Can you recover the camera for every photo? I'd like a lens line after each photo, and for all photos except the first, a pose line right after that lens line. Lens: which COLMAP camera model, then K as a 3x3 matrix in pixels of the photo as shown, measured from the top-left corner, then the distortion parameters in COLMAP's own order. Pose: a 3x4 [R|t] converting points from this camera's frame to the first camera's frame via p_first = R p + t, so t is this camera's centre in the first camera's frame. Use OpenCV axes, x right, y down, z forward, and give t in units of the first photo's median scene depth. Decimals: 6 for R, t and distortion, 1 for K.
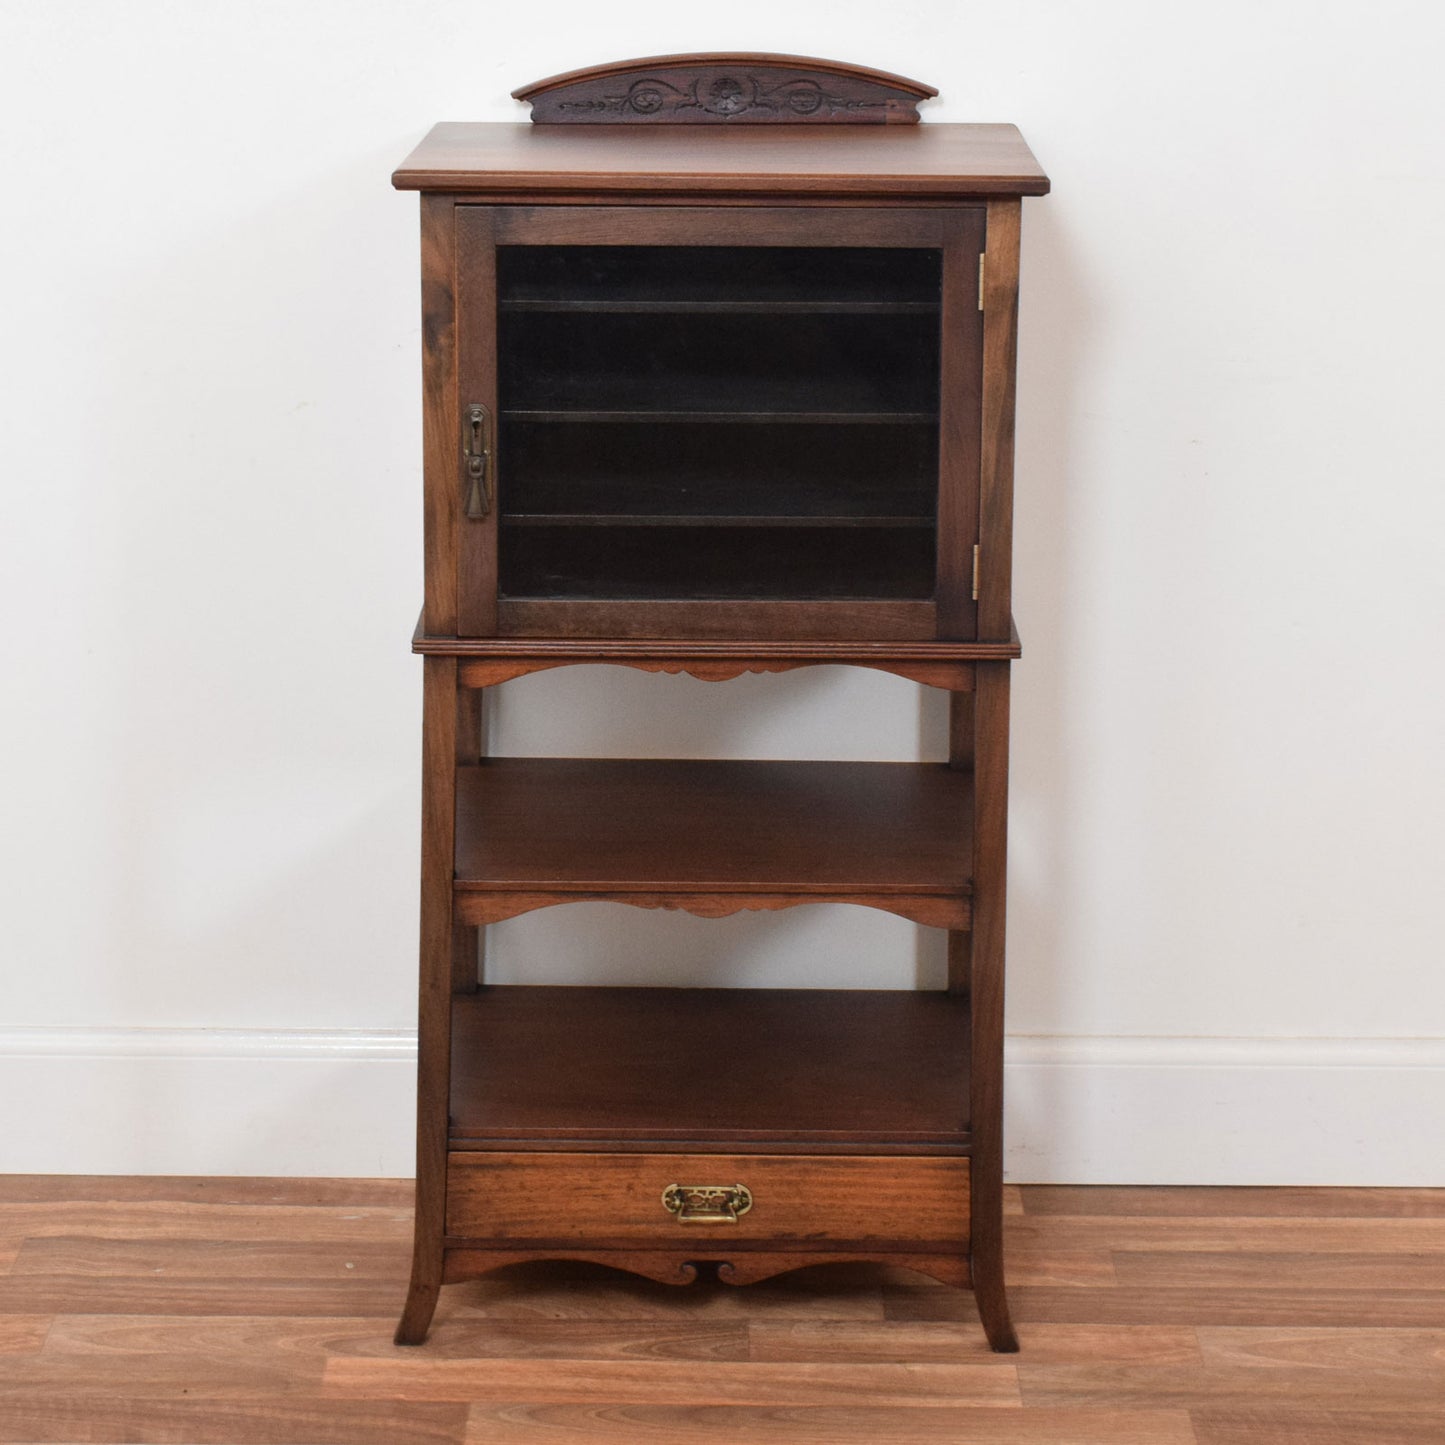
lens RADIAL K [[3706.0, 0, 712.8], [0, 3706.0, 721.6], [0, 0, 1]] dist [0.005088, 0.000000]
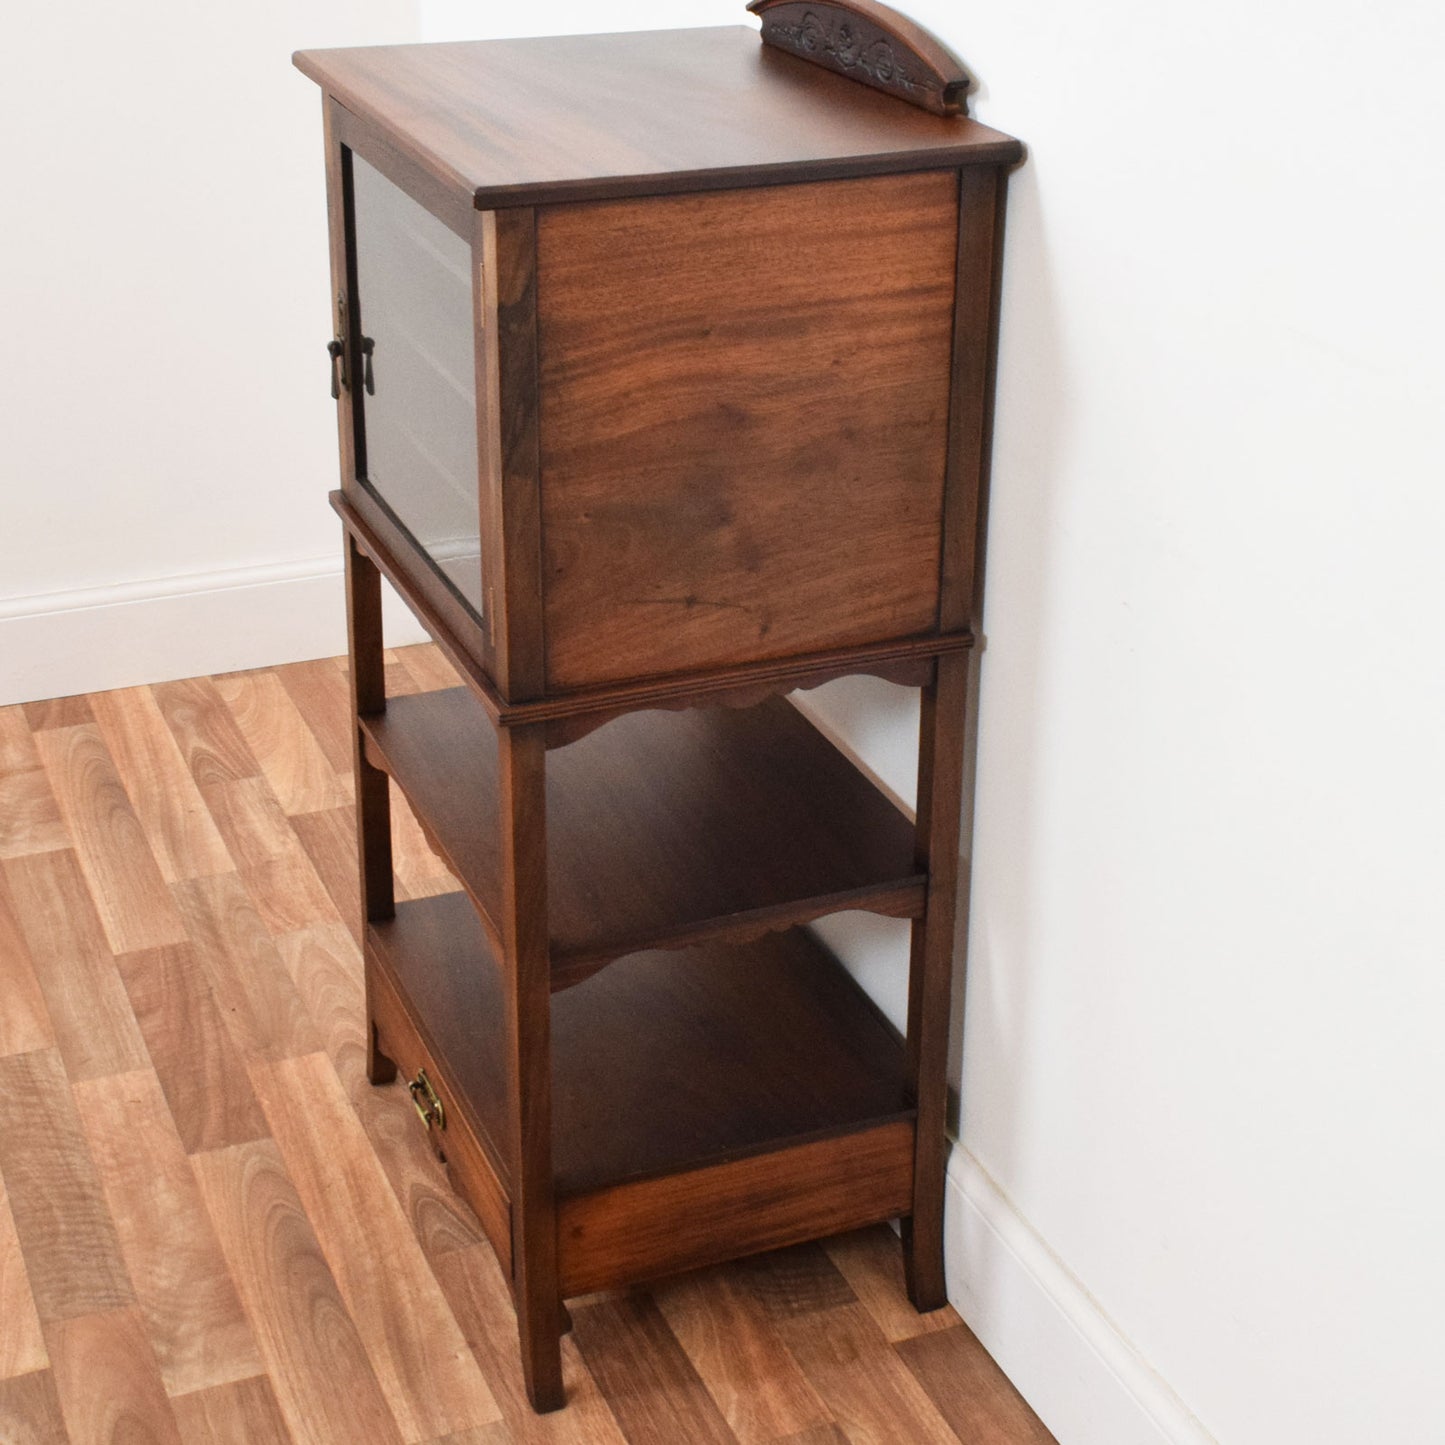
lens RADIAL K [[2490.8, 0, 745.7], [0, 2490.8, 696.4], [0, 0, 1]] dist [-0.006150, 0.000000]
pose [[0.394930, 0.383599, -0.834795, 0.571986], [-0.243815, 0.919838, 0.307332, -0.210650], [0.885768, 0.082161, 0.456798, 0.749012]]
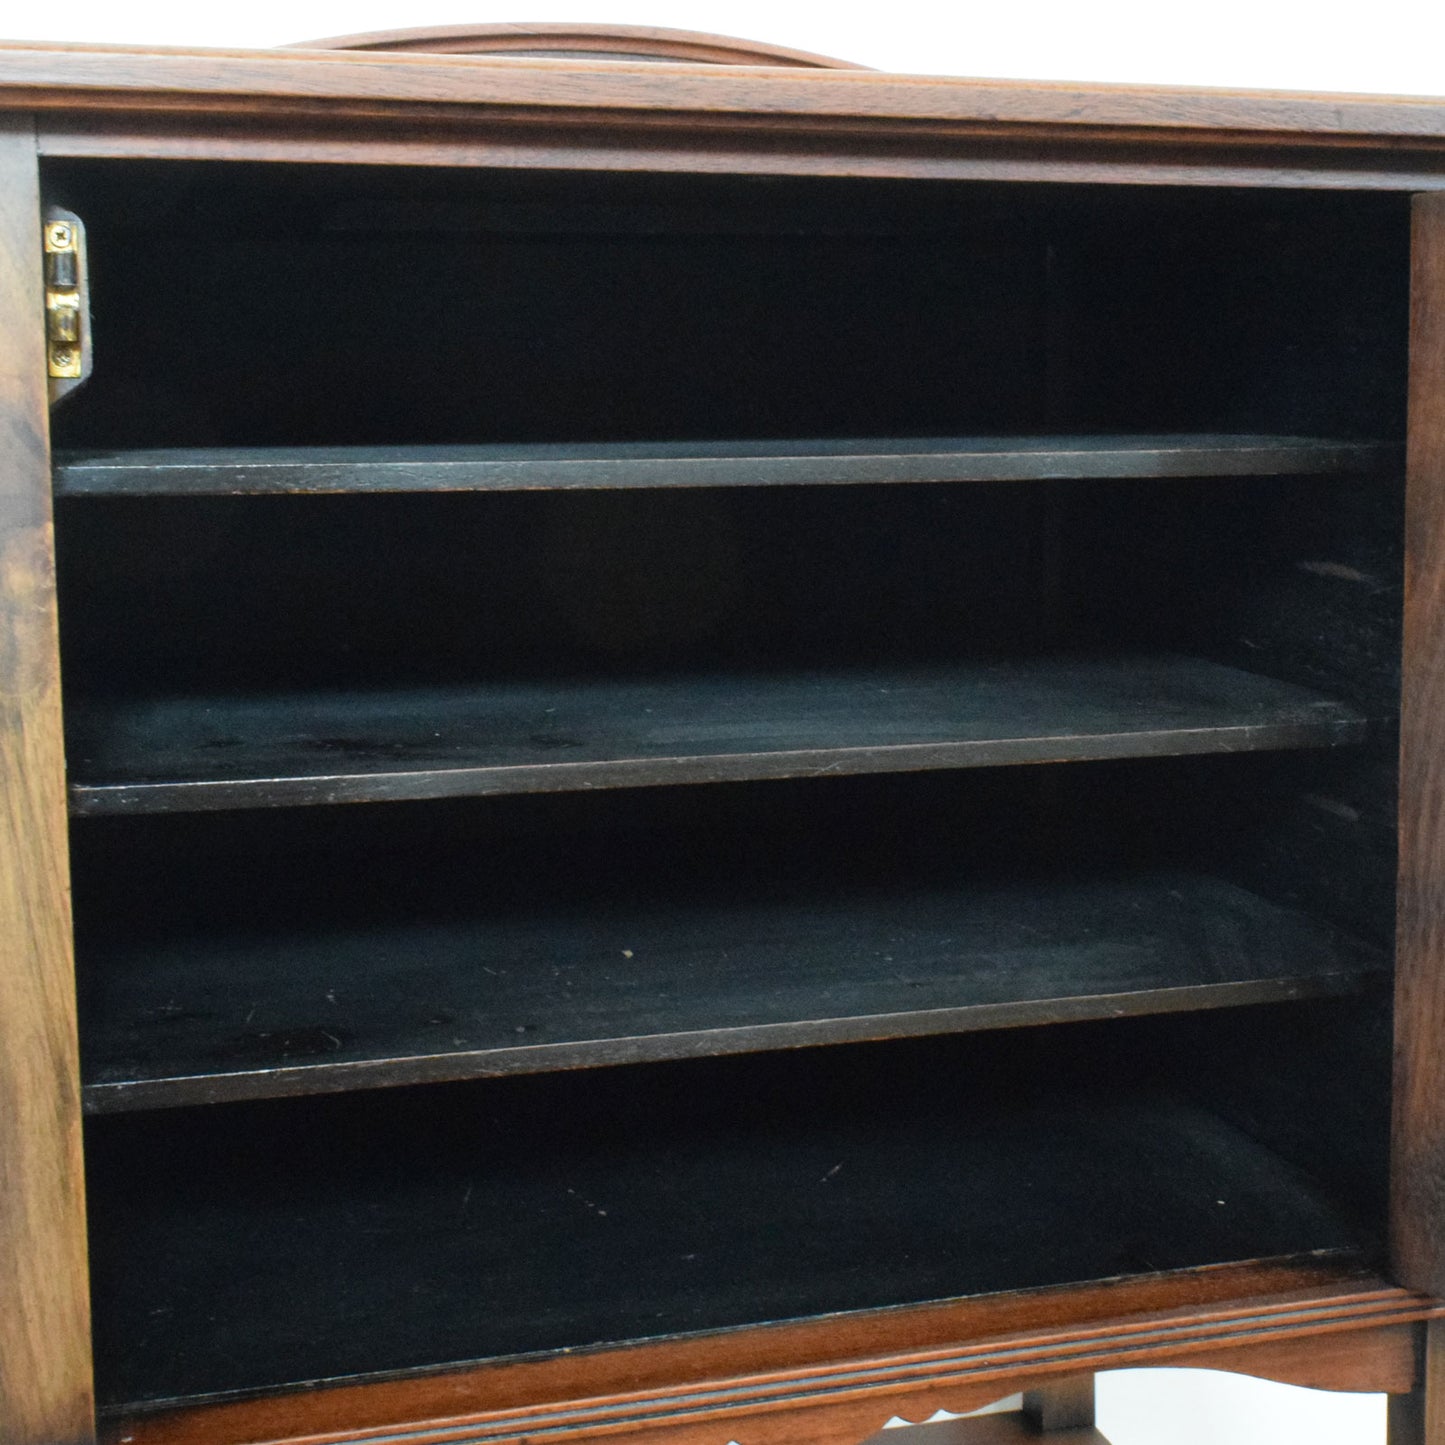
lens RADIAL K [[2072.8, 0, 726.1], [0, 2072.8, 721.5], [0, 0, 1]] dist [-0.036600, 0.000000]
pose [[0.956034, -0.052029, 0.288602, -0.062423], [0.084973, 0.991065, -0.102814, -0.062176], [-0.280674, 0.122817, 0.951913, 0.763714]]
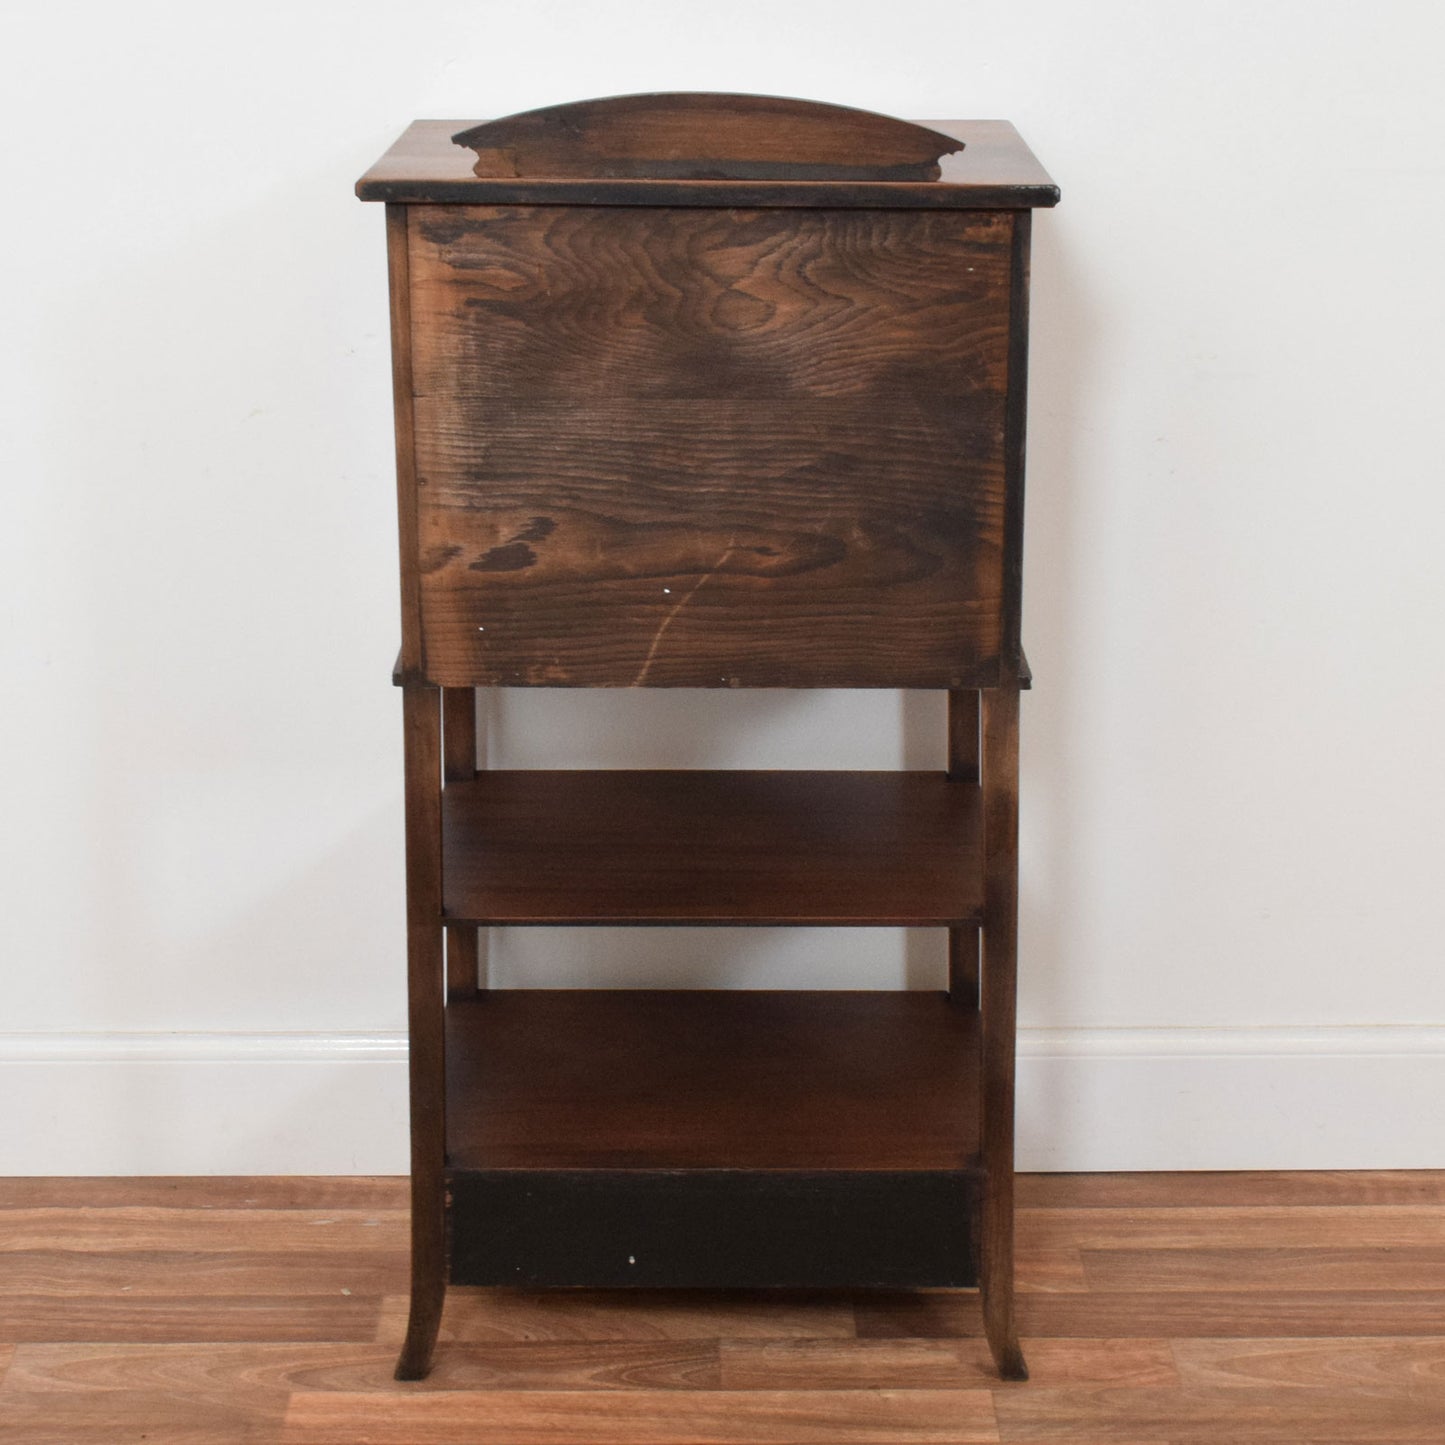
lens RADIAL K [[2933.1, 0, 725.4], [0, 2933.1, 730.1], [0, 0, 1]] dist [-0.012456, 0.000000]
pose [[0.999839, -0.012341, 0.013043, 0.003168], [0.011720, 0.998841, 0.046677, -0.038779], [-0.013604, -0.046517, 0.998825, 0.231584]]
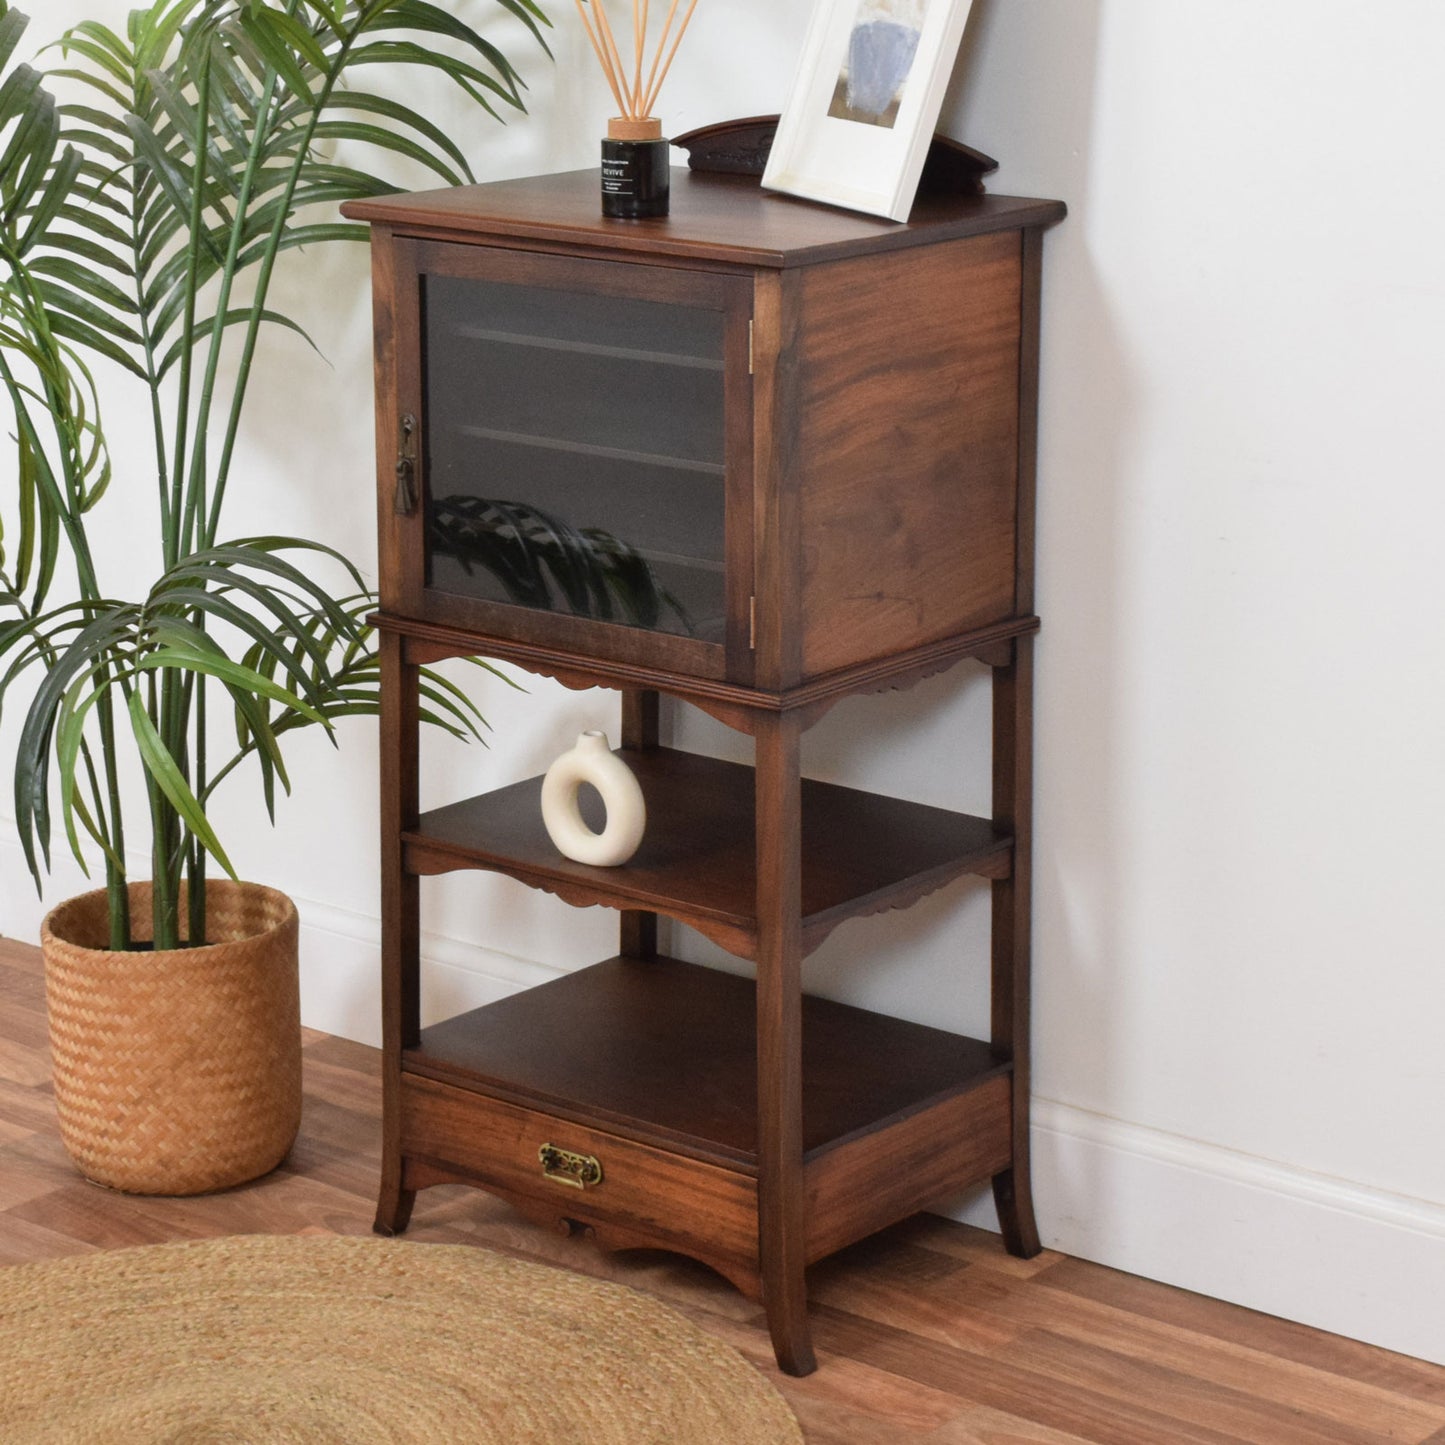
lens RADIAL K [[3810.6, 0, 764.1], [0, 3810.6, 795.3], [0, 0, 1]] dist [0.024575, 0.000000]
pose [[0.779758, 0.164939, -0.603964, 0.701662], [-0.153135, 0.985618, 0.071459, -0.066731], [0.607064, 0.036767, 0.793802, 0.139884]]
